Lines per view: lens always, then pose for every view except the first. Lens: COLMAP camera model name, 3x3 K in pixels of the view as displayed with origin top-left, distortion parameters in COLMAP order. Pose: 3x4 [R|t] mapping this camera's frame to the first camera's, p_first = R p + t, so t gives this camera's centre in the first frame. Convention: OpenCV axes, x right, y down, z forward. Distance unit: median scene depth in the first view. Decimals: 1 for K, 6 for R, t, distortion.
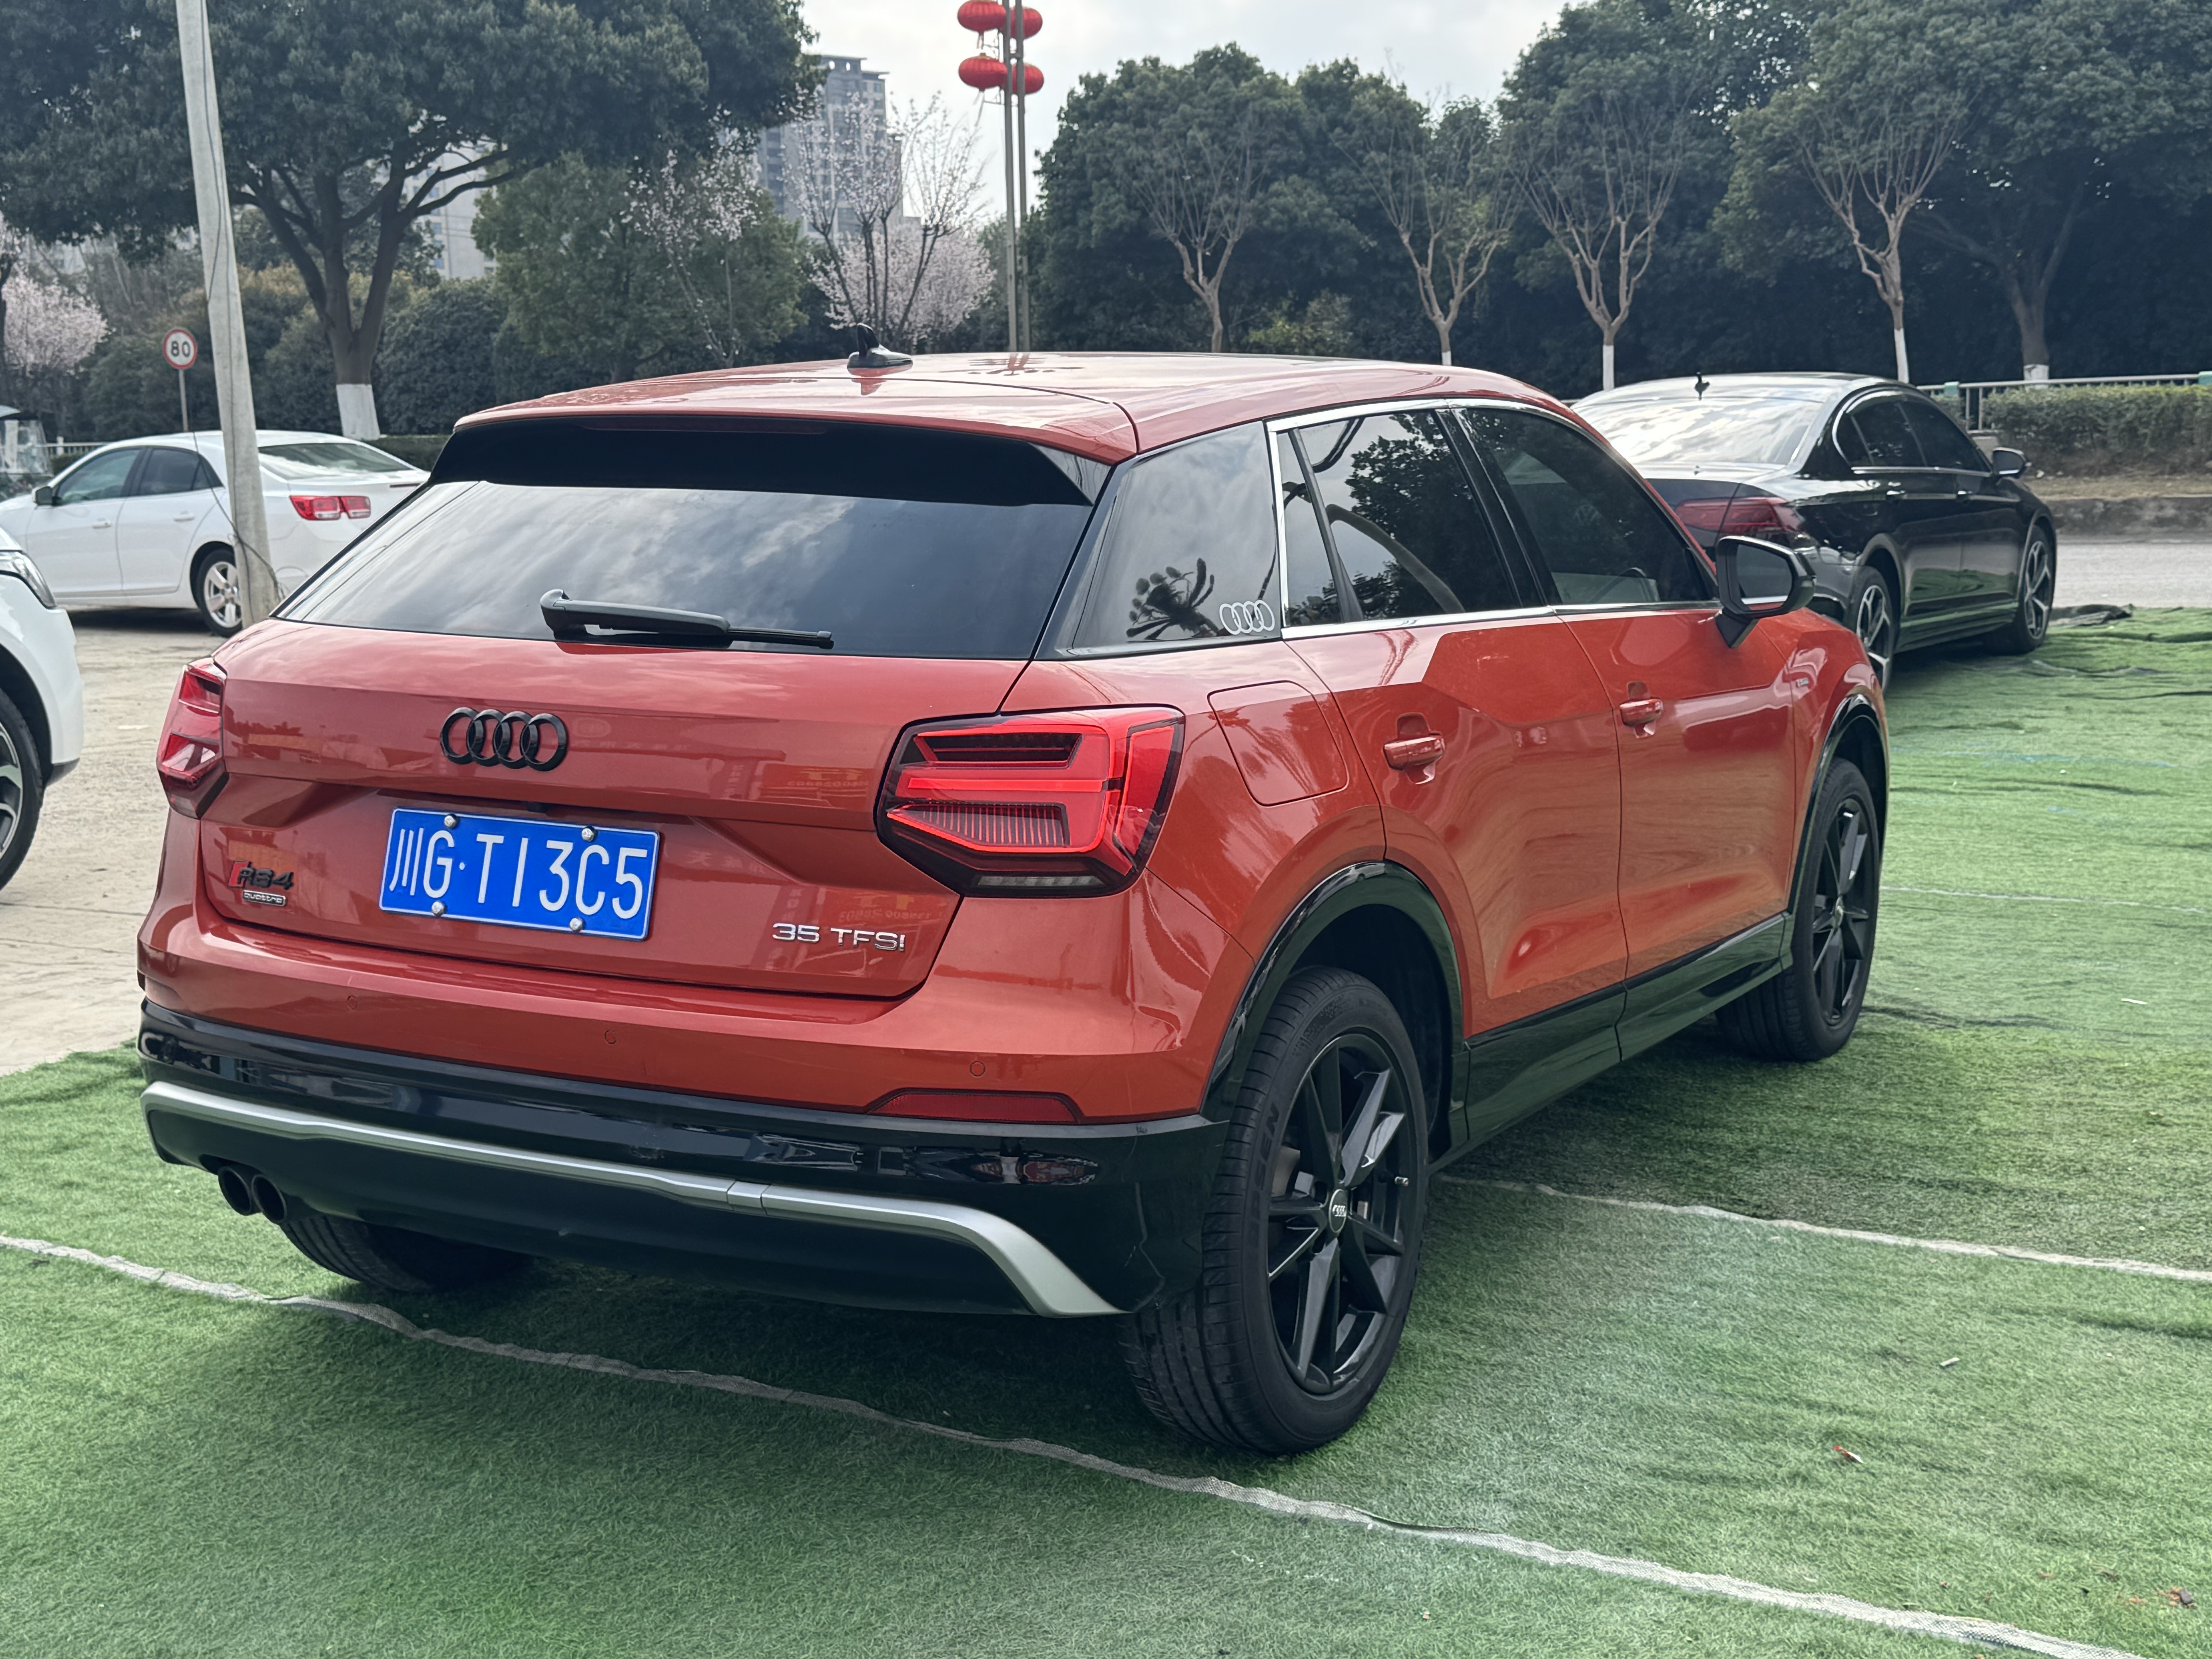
lens RADIAL K [[2855.5, 0, 1097.9], [0, 2855.5, 839.2], [0, 0, 1]] dist [0.220356, -0.545932]
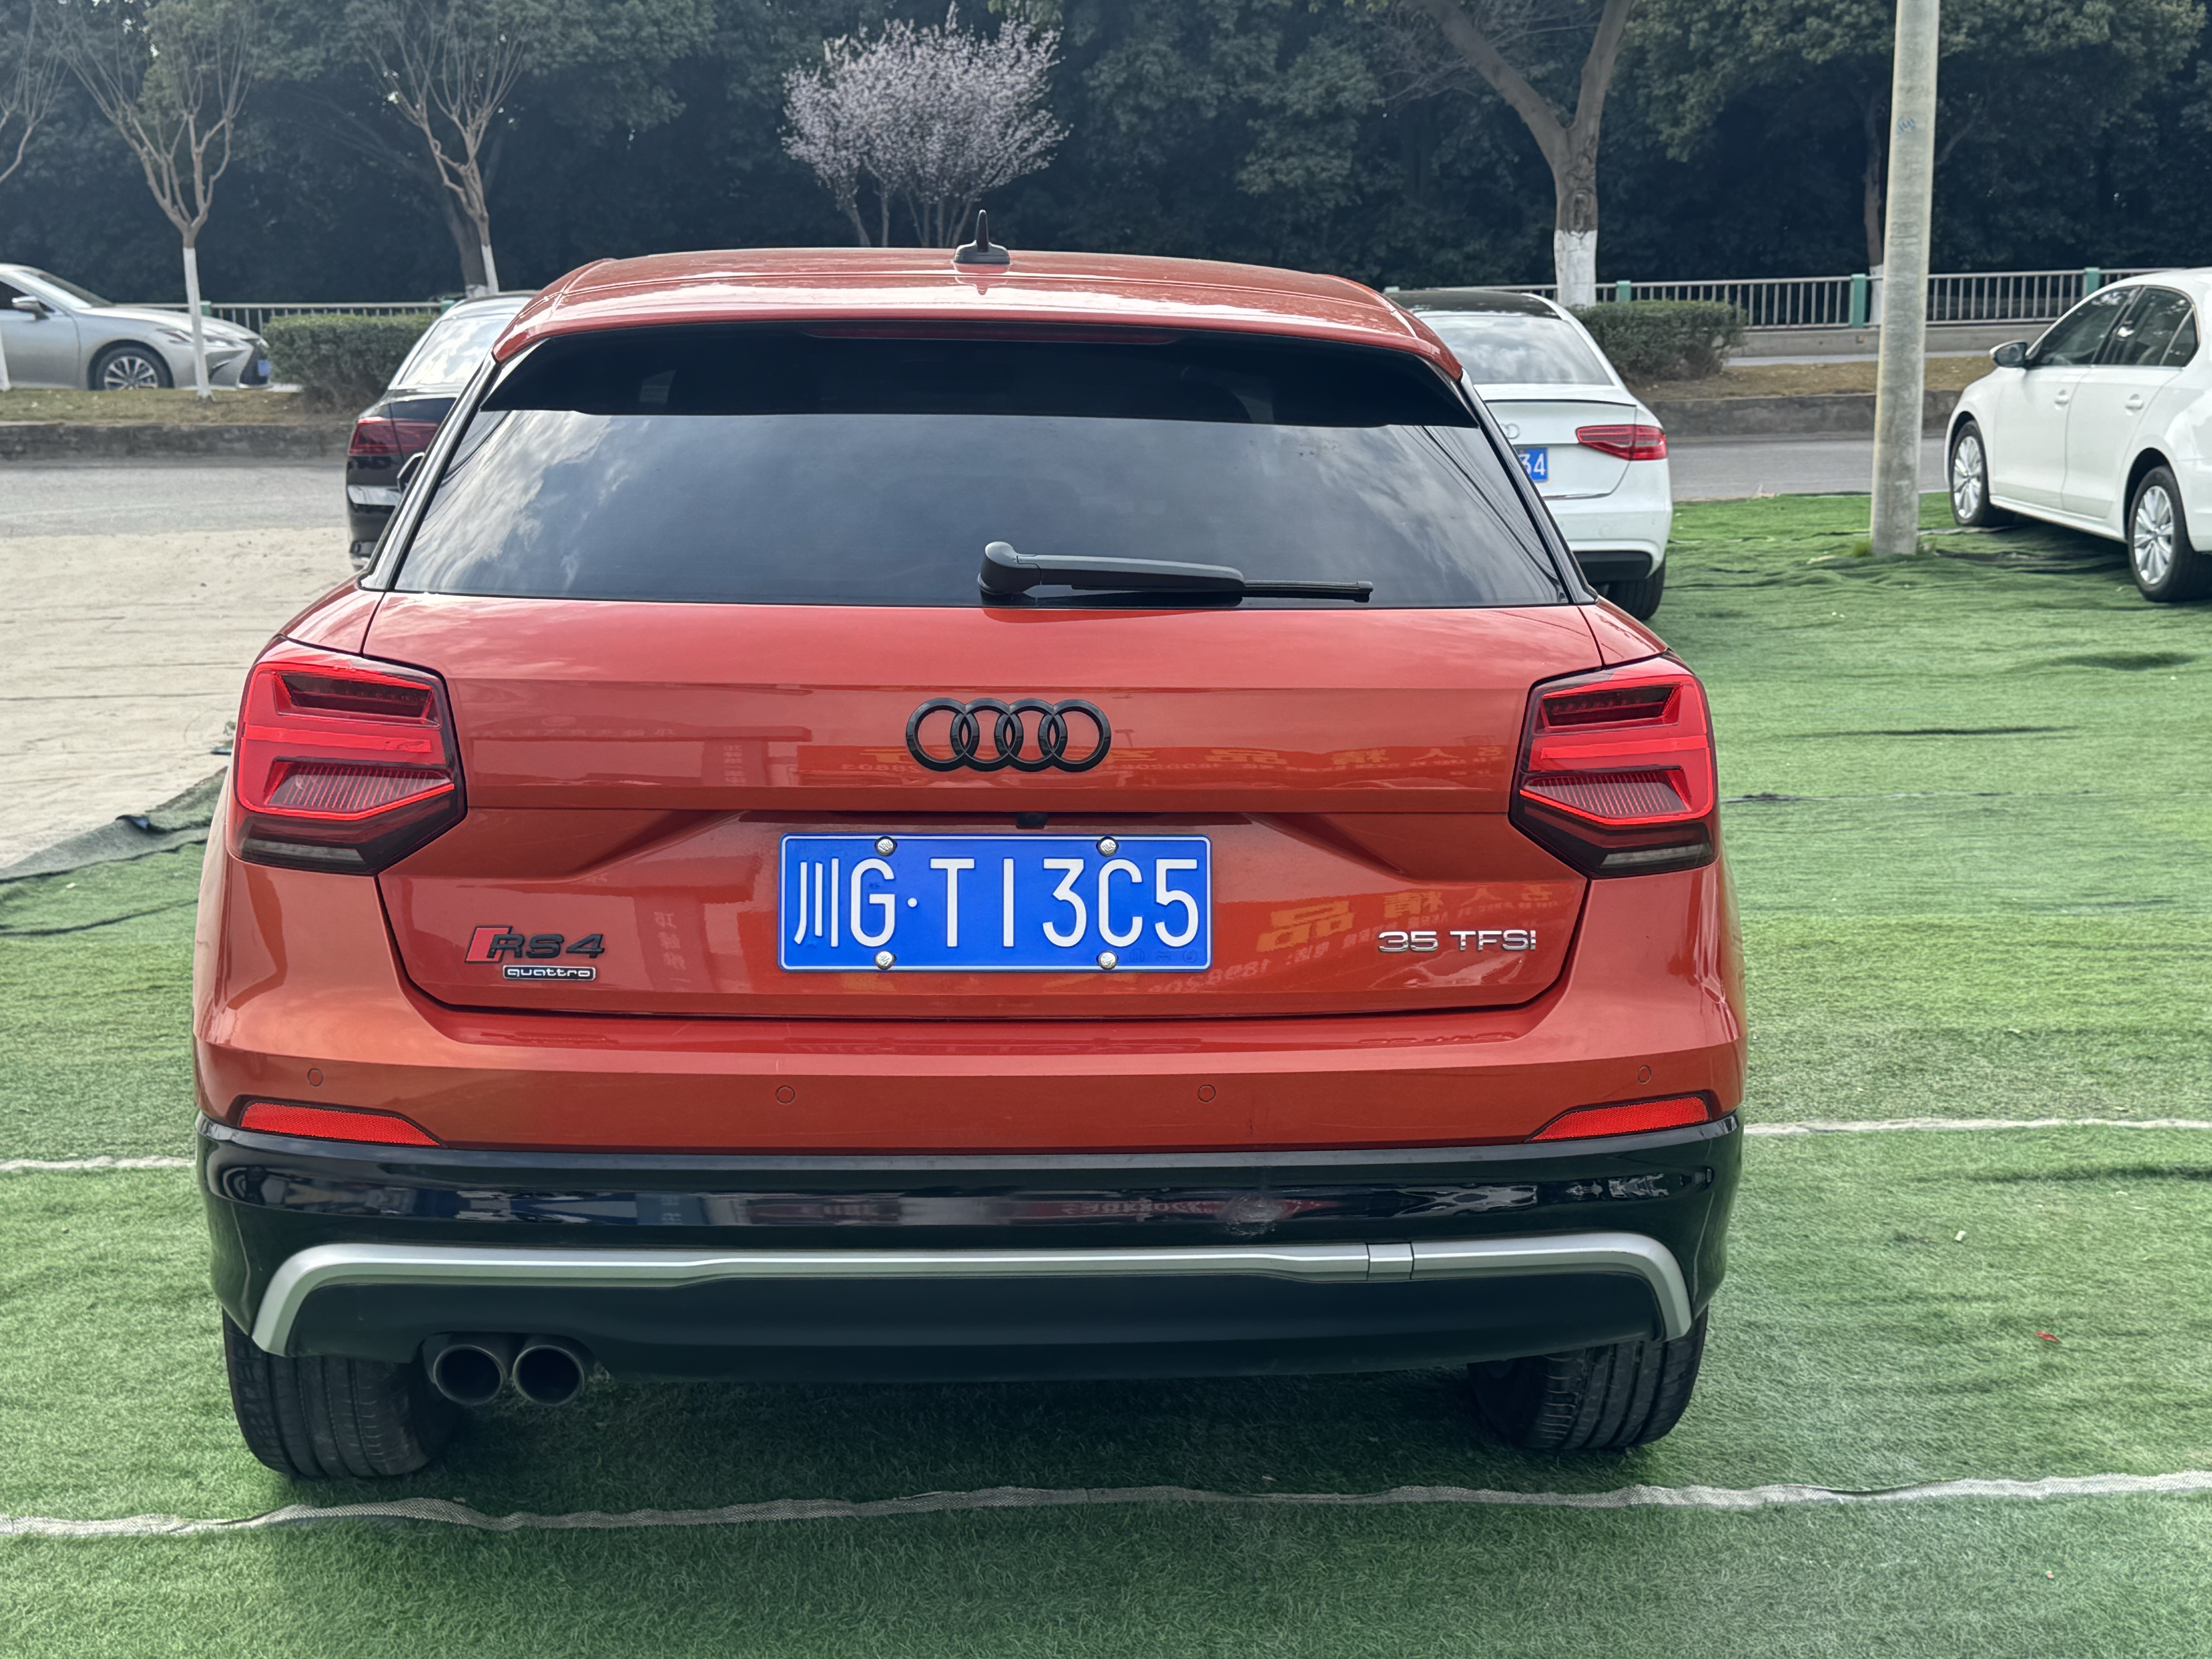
lens RADIAL K [[2855.5, 0, 1097.9], [0, 2855.5, 839.2], [0, 0, 1]] dist [0.220356, -0.545932]
pose [[0.835385, -0.085069, 0.543043, -0.596372], [0.069696, 0.996371, 0.048867, -0.041863], [-0.545229, -0.002975, 0.838282, 0.323718]]
